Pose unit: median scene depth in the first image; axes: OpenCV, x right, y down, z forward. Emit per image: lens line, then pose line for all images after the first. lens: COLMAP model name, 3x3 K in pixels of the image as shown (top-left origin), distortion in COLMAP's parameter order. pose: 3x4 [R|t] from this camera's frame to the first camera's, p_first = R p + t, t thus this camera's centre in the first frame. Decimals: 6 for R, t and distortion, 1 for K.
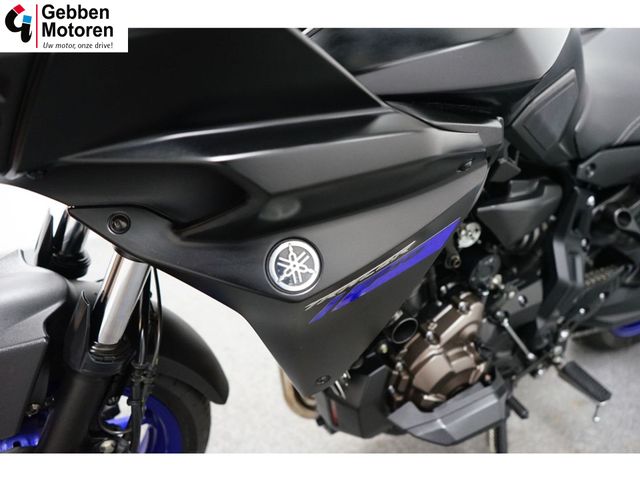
lens RADIAL K [[503.2, 0, 320.0], [0, 503.2, 240.0], [0, 0, 1]] dist [-0.007996, 0.001014]
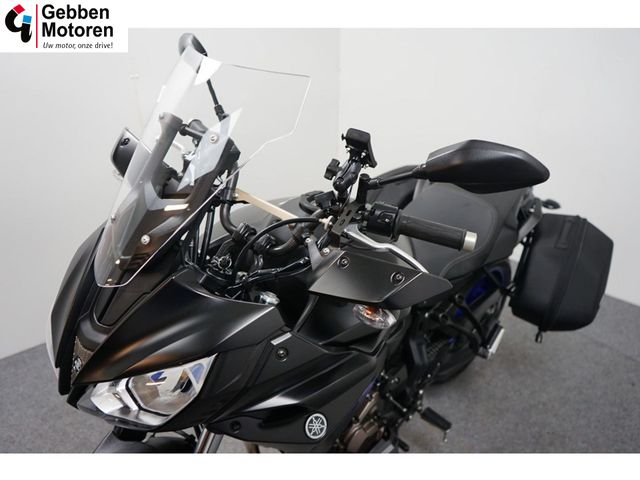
lens RADIAL K [[512.1, 0, 320.0], [0, 512.1, 240.0], [0, 0, 1]] dist [-0.008024, -0.000701]
pose [[0.942380, -0.112875, 0.314928, -0.311106], [0.123341, 0.992273, -0.013437, -0.344875], [-0.310978, 0.051507, 0.949021, -0.533909]]
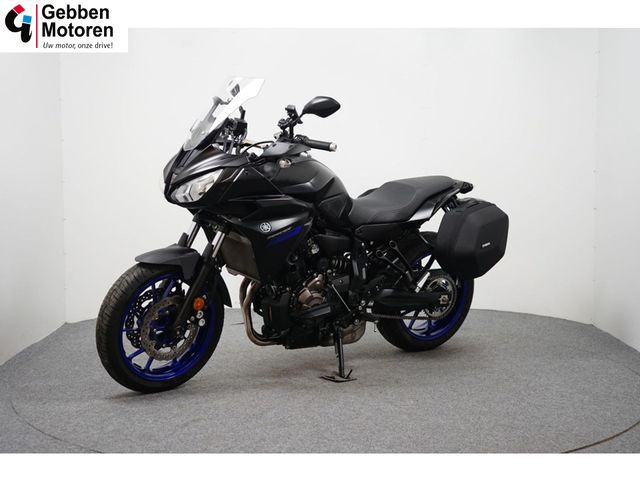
lens RADIAL K [[944.2, 0, 320.0], [0, 944.2, 240.0], [0, 0, 1]] dist [-0.015854, -0.023636]
pose [[0.989722, 0.002794, 0.142981, -0.403229], [0.049467, 0.931404, -0.360611, 1.683230], [-0.134180, 0.363977, 0.921692, -3.572711]]
